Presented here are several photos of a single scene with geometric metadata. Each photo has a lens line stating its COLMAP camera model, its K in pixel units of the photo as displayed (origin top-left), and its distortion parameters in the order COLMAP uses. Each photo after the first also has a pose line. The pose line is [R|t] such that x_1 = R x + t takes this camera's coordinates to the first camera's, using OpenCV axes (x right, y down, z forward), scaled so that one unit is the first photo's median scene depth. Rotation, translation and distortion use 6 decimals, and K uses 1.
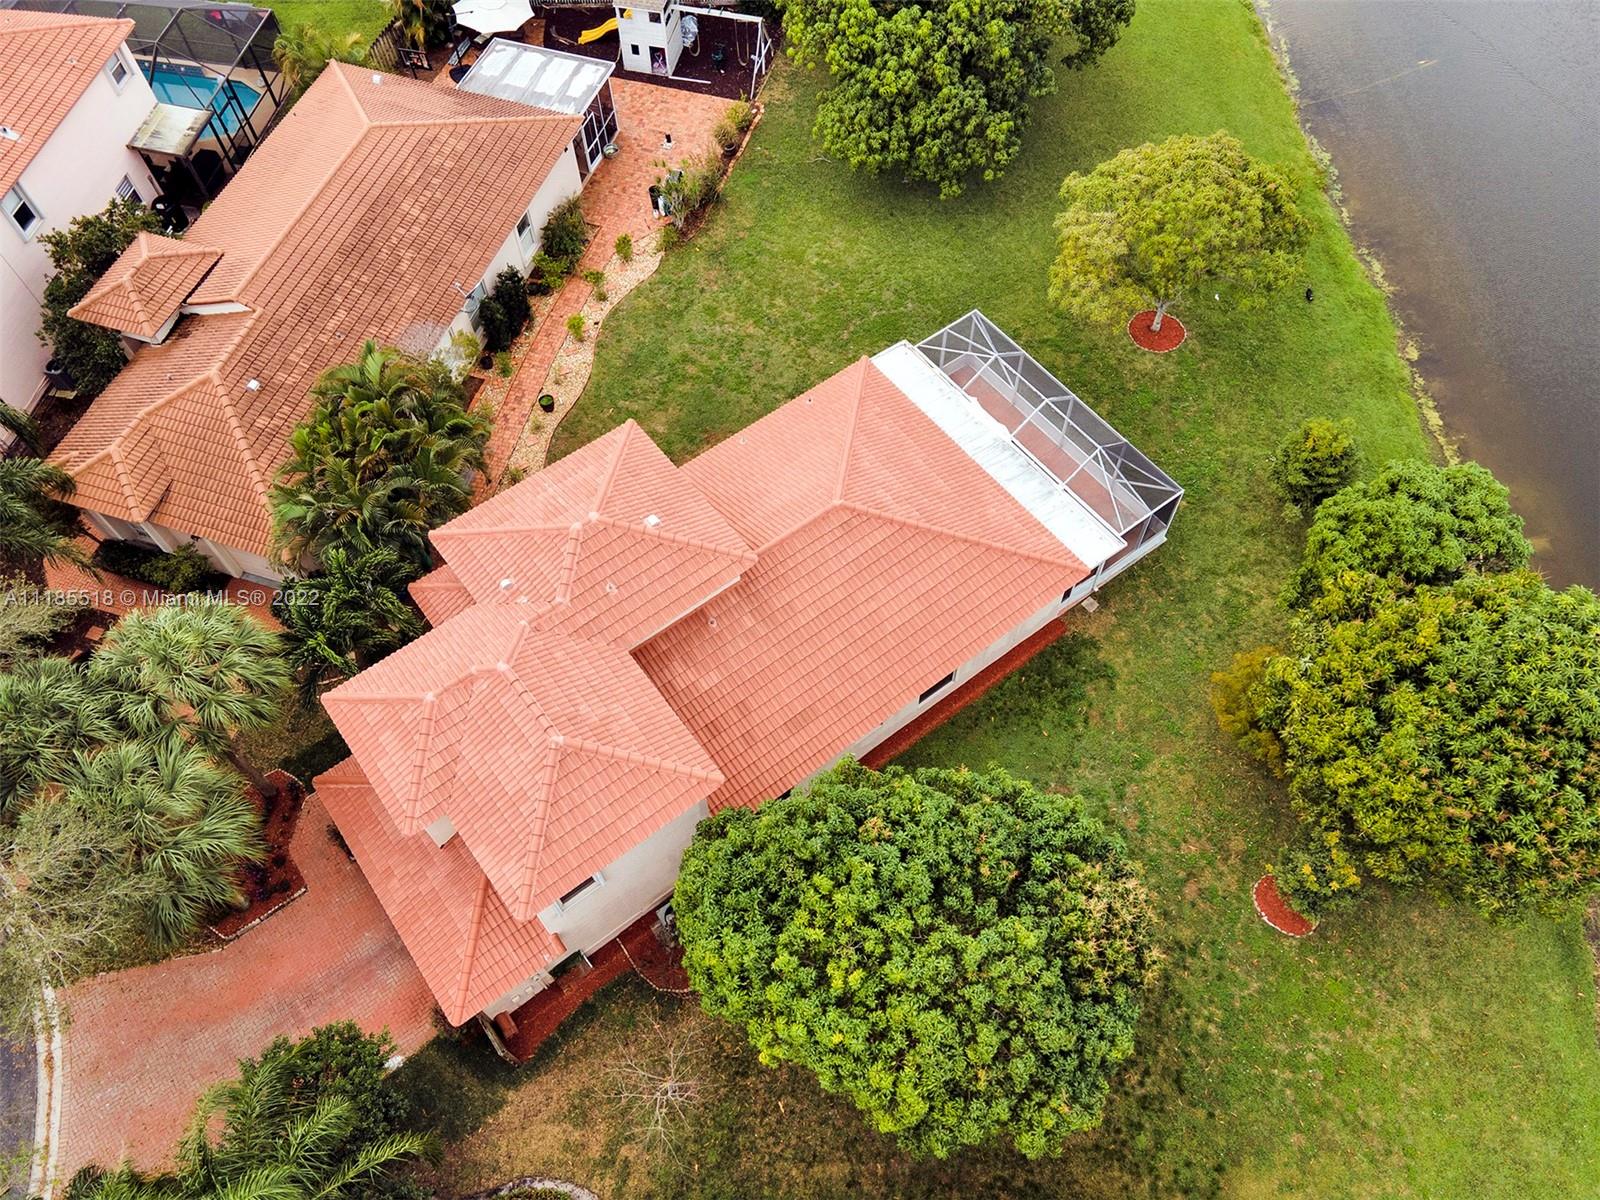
lens RADIAL K [[1172.8, 0, 800.0], [0, 1172.8, 600.0], [0, 0, 1]] dist [0.001946, 0.074267]
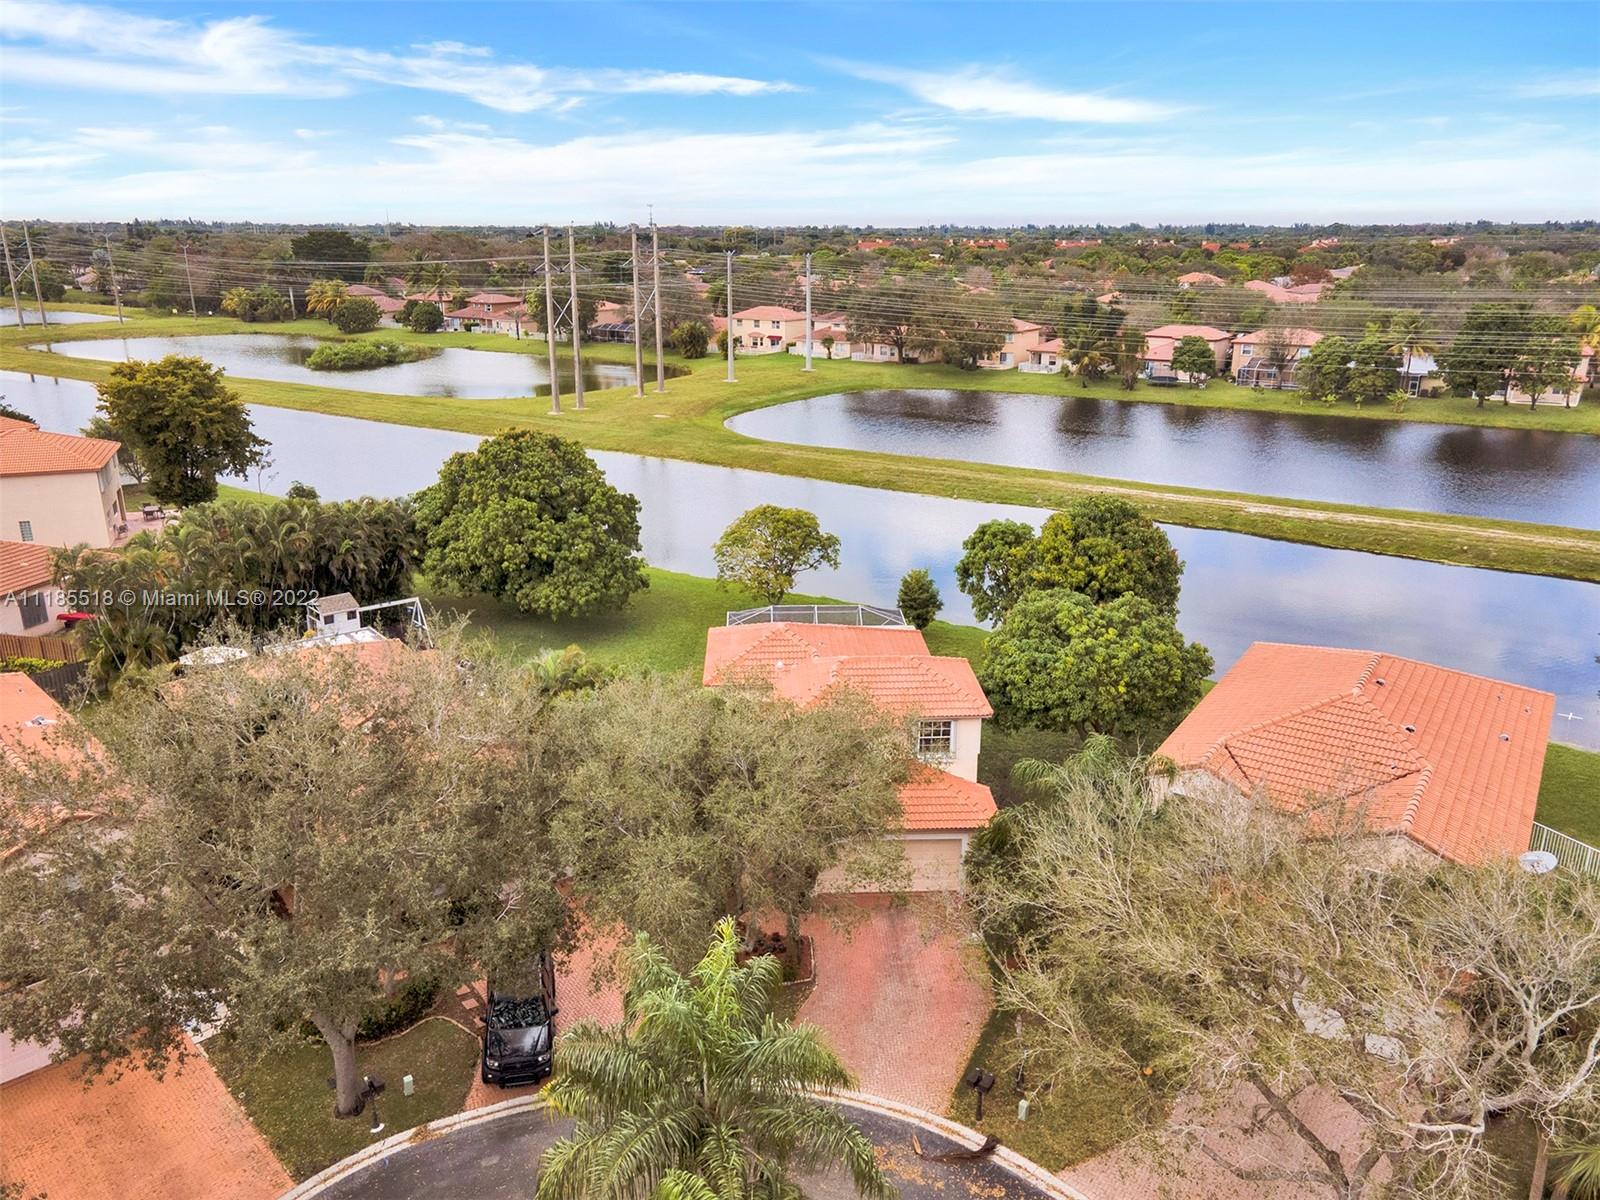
lens RADIAL K [[1172.8, 0, 800.0], [0, 1172.8, 600.0], [0, 0, 1]] dist [0.001946, 0.074267]
pose [[0.572910, -0.234488, 0.785359, -1.109695], [0.699487, 0.639303, -0.319388, 0.343471], [-0.427190, 0.732330, 0.530285, 0.093243]]
